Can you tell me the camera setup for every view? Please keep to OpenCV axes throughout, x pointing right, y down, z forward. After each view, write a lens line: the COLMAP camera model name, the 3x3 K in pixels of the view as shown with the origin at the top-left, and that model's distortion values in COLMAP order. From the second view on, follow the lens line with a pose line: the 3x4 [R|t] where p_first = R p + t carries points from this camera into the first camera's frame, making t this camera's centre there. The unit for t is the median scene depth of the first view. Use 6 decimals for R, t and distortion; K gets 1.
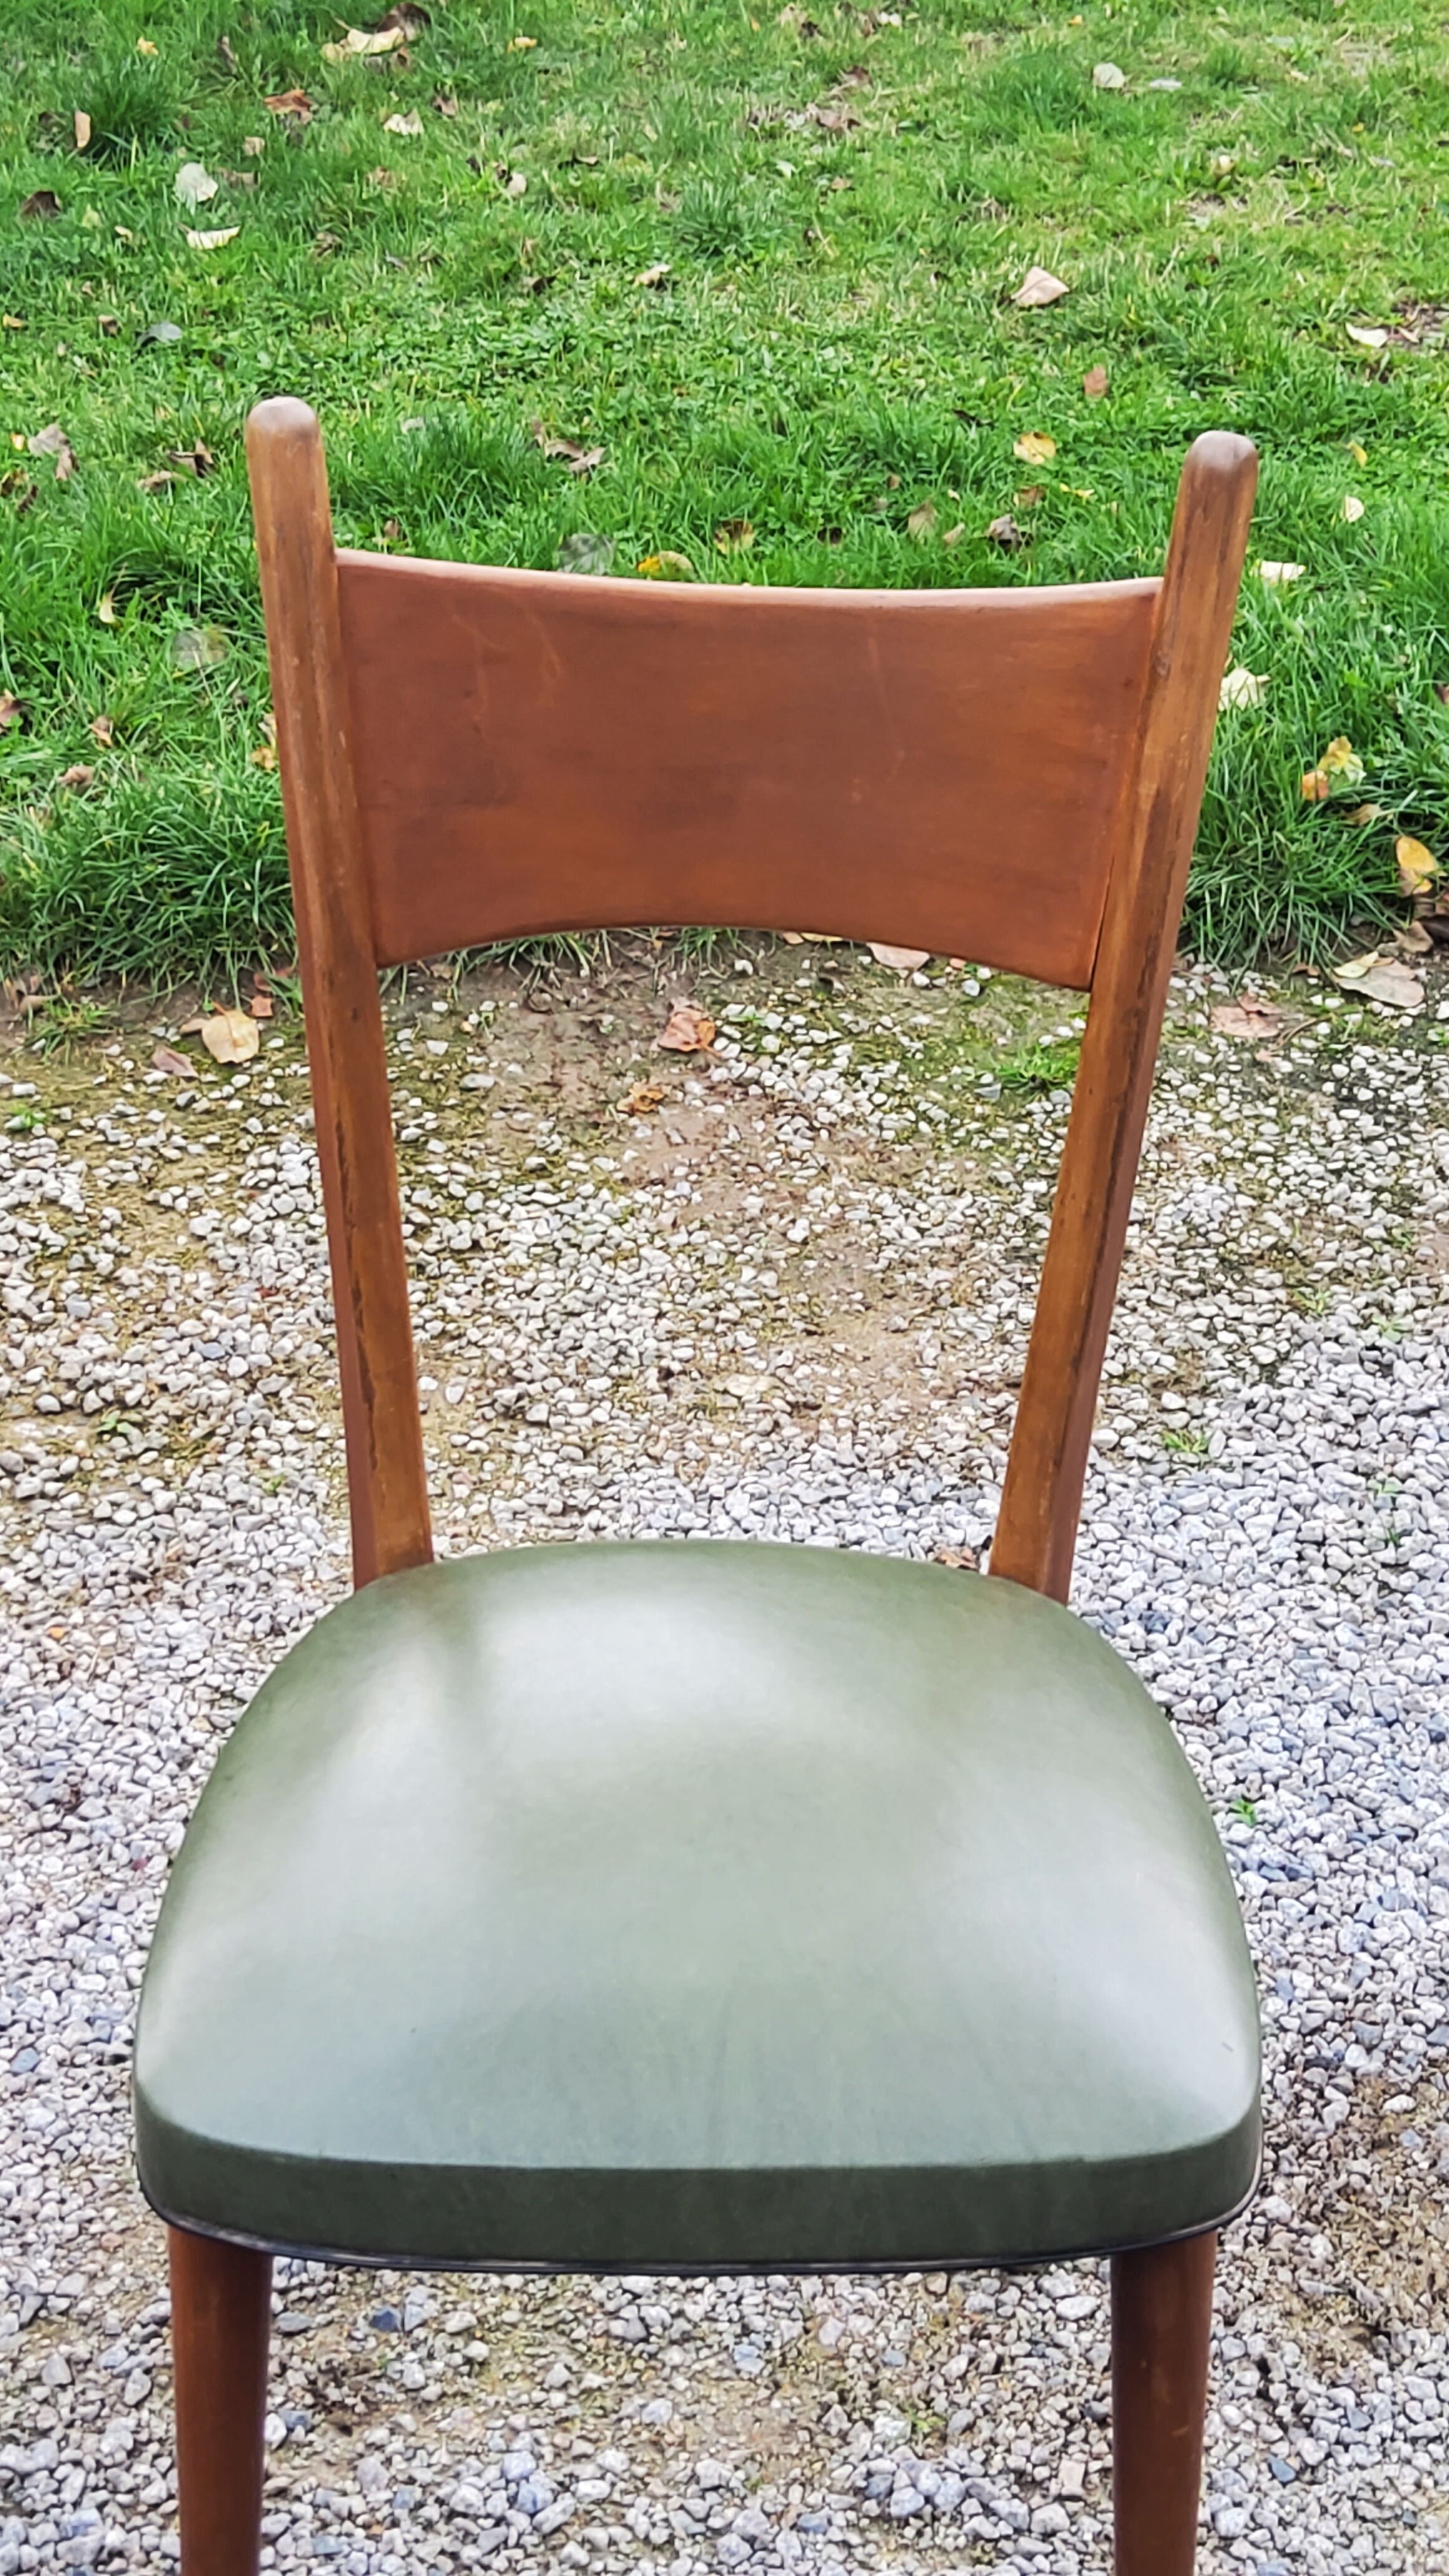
lens RADIAL K [[3872.7, 0, 739.0], [0, 3872.7, 1251.3], [0, 0, 1]] dist [0.194659, -0.570207]
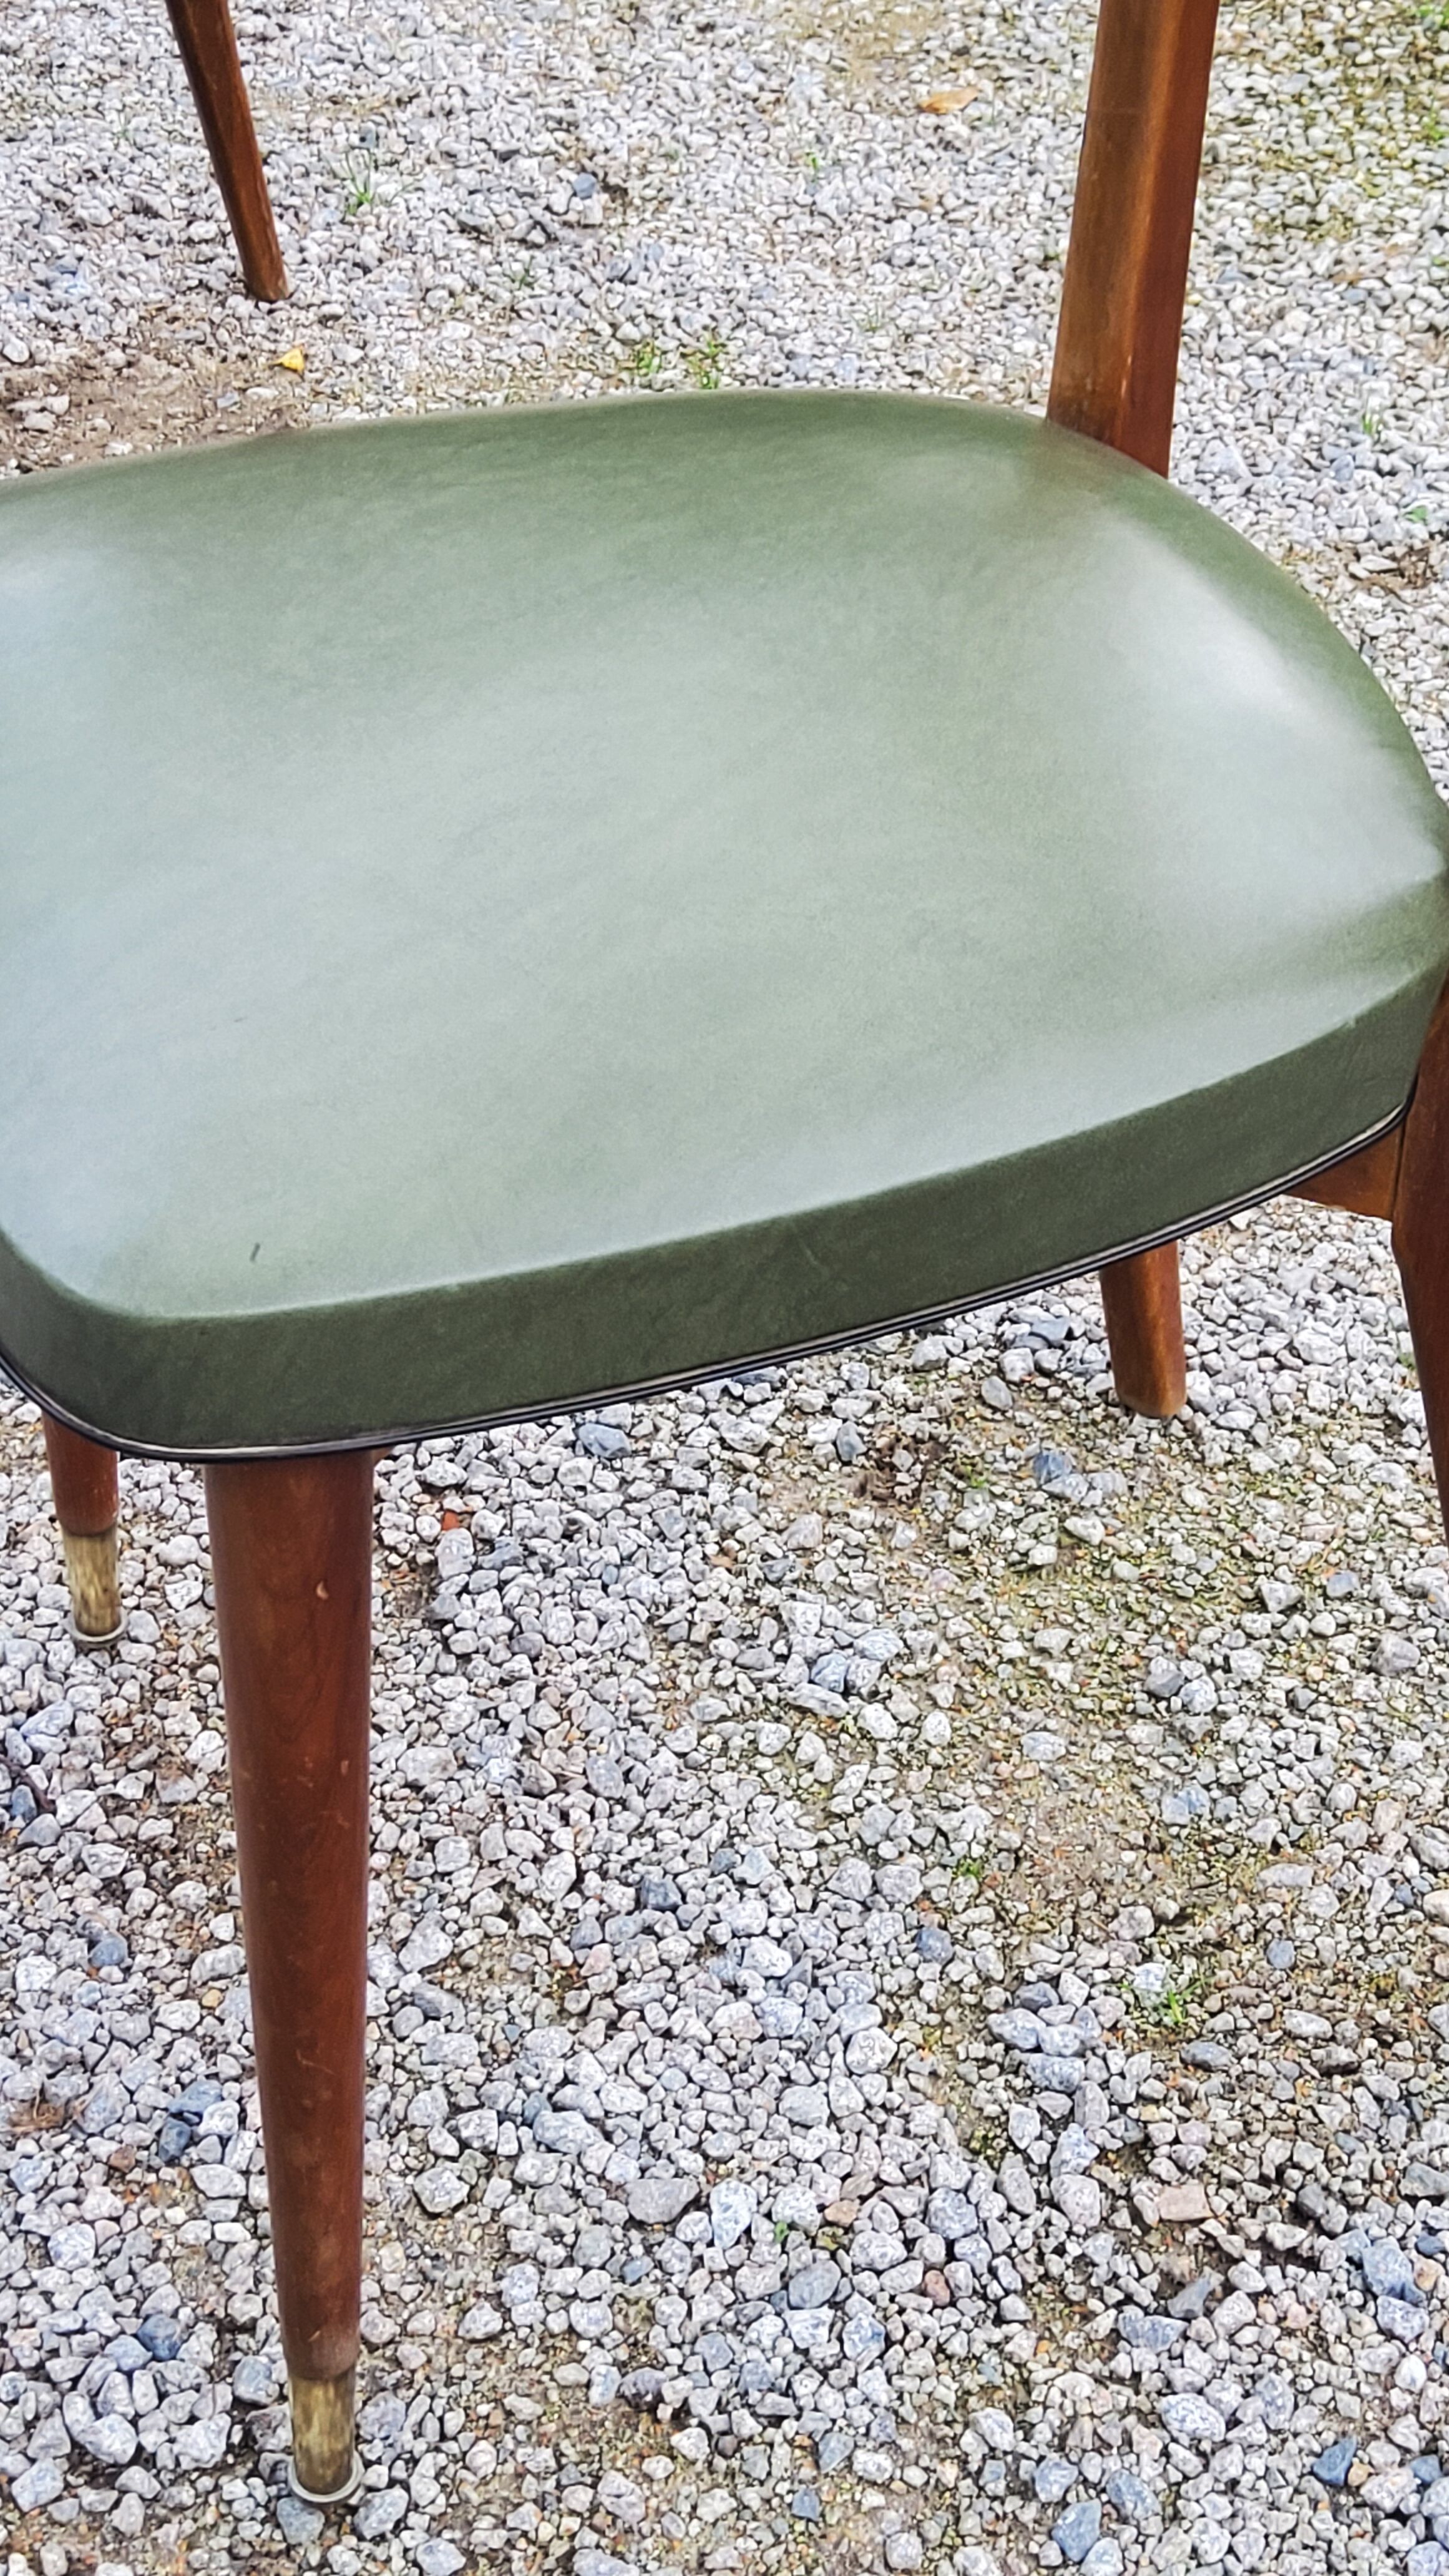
lens RADIAL K [[3872.7, 0, 739.0], [0, 3872.7, 1251.3], [0, 0, 1]] dist [0.194659, -0.570207]
pose [[0.334025, 0.577729, -0.744753, 0.443160], [-0.422683, 0.798044, 0.429493, -0.068069], [0.842476, 0.171333, 0.510763, 0.548608]]
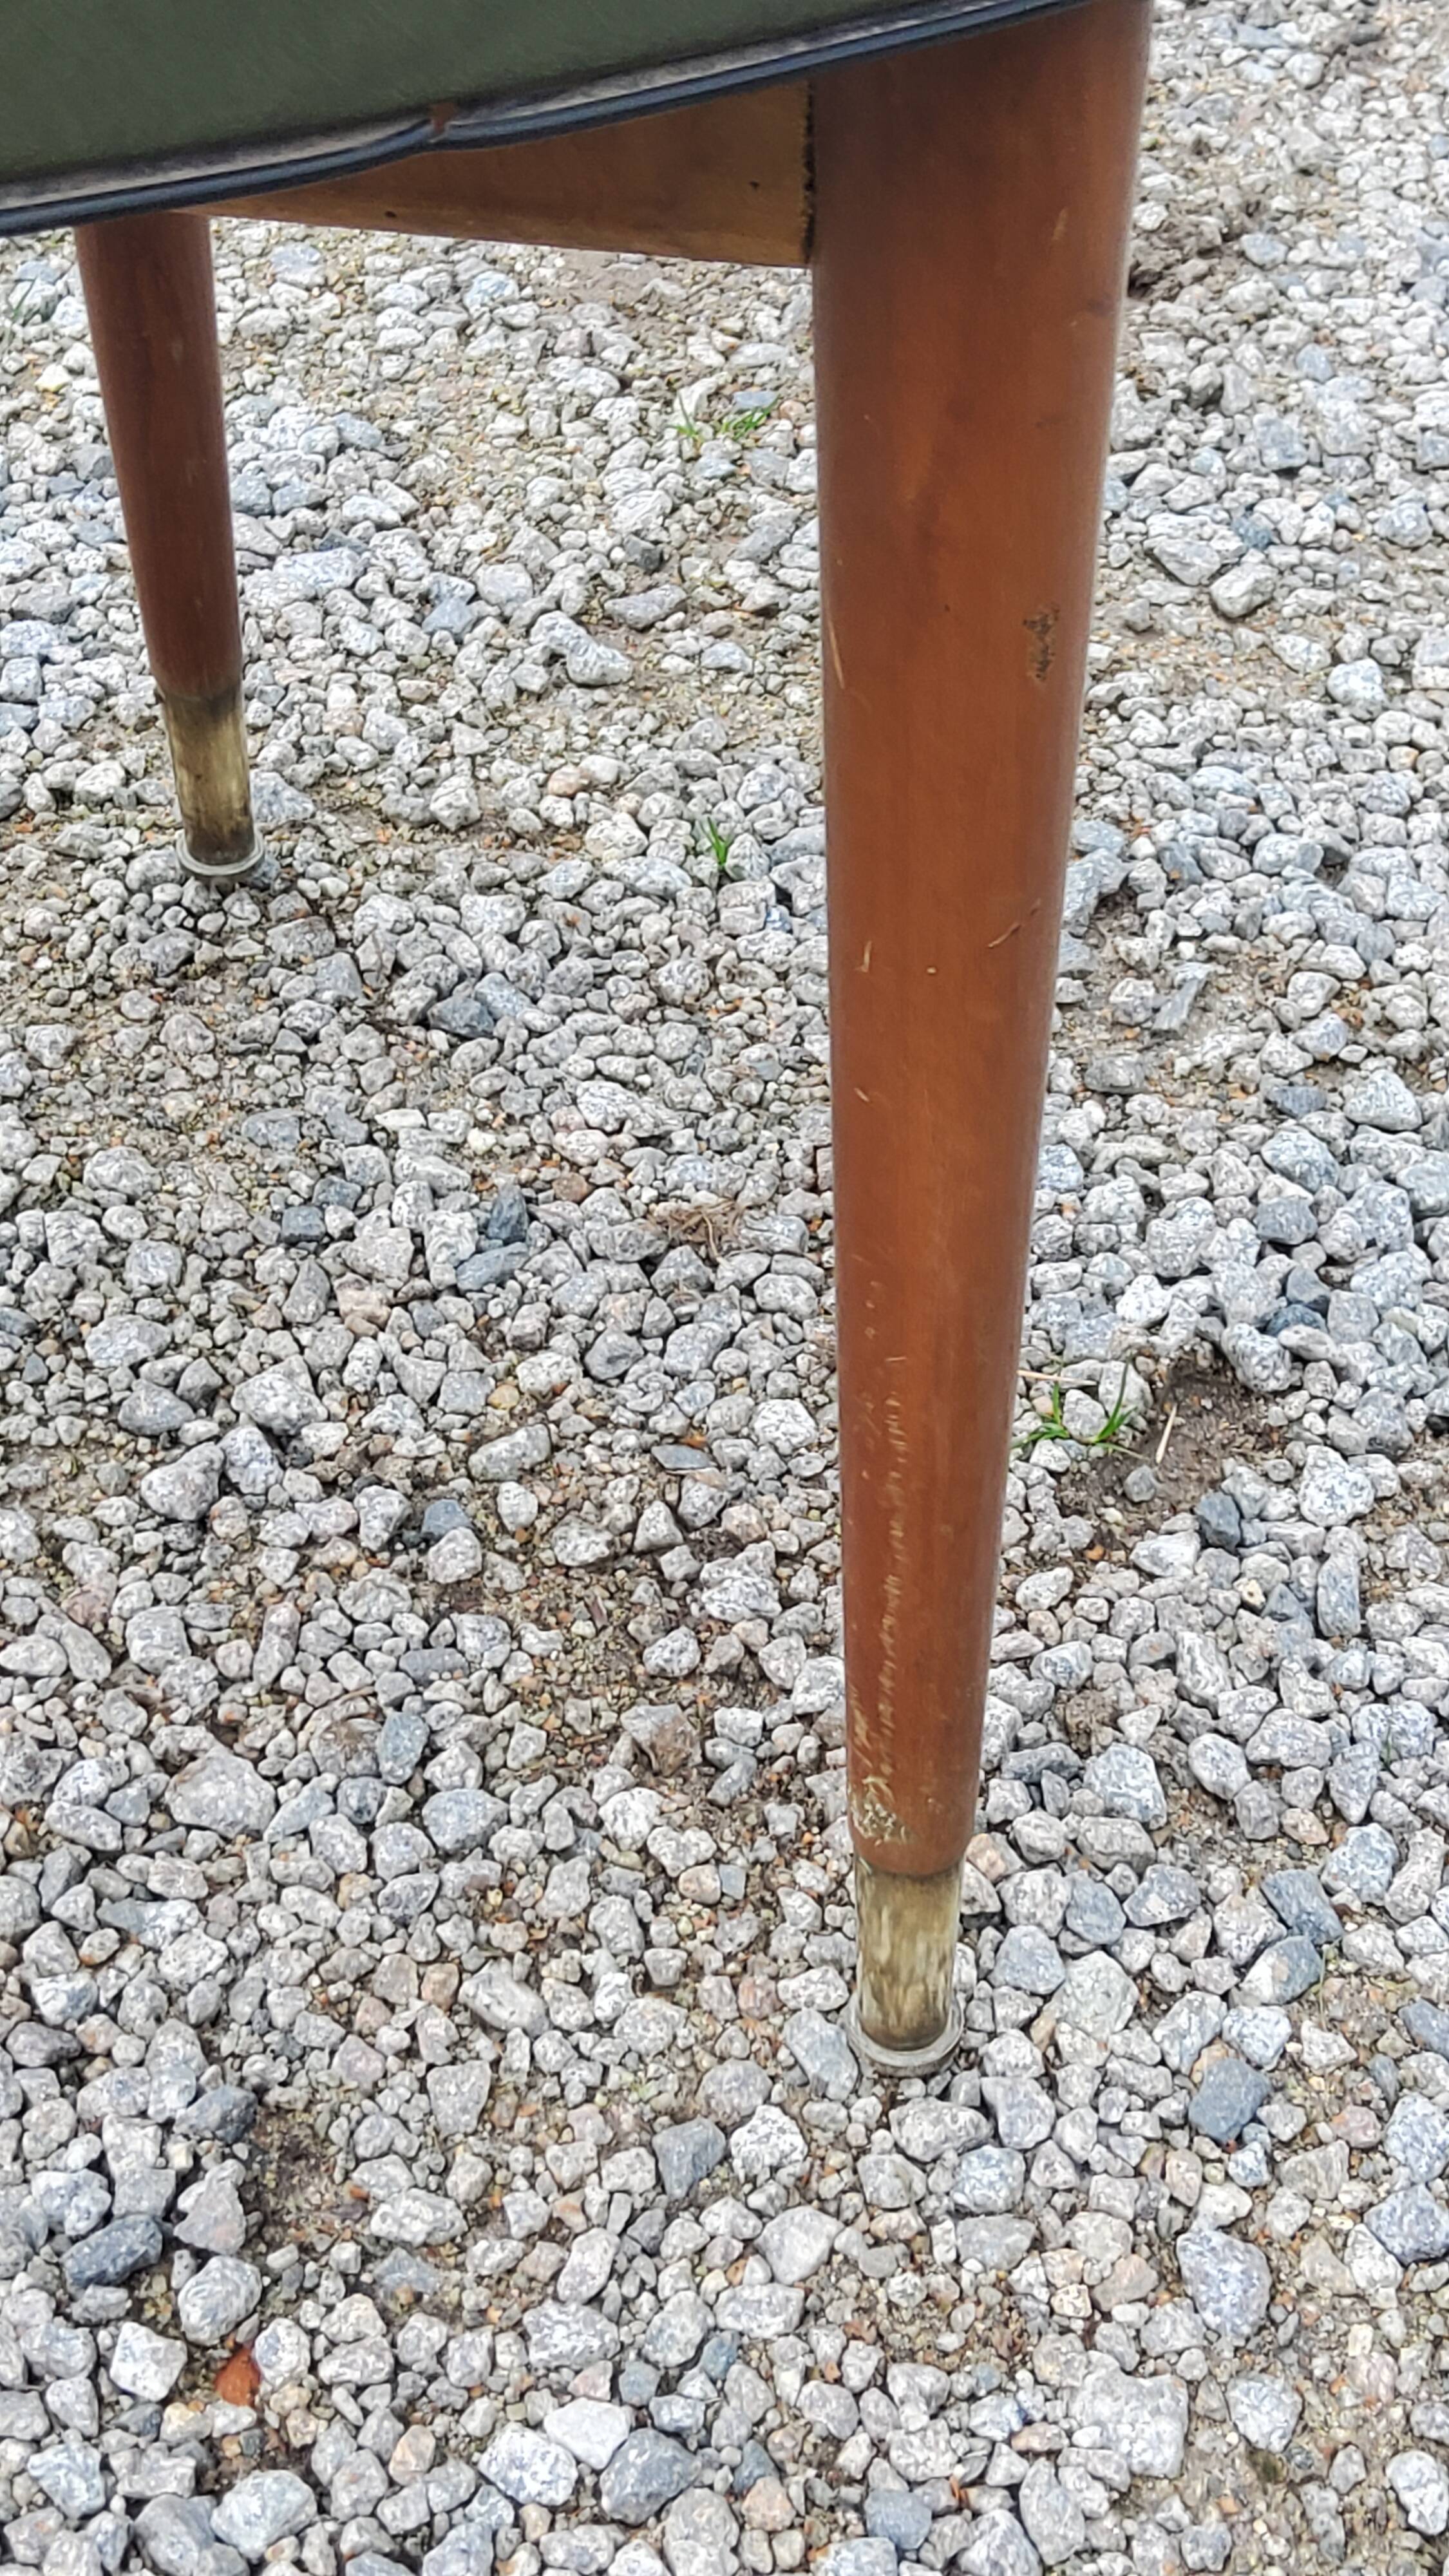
lens RADIAL K [[3872.7, 0, 739.0], [0, 3872.7, 1251.3], [0, 0, 1]] dist [0.194659, -0.570207]
pose [[-0.451259, -0.638983, 0.622950, -0.290828], [0.371290, 0.500341, 0.782178, 0.020888], [-0.811486, 0.584260, 0.011464, 0.802496]]
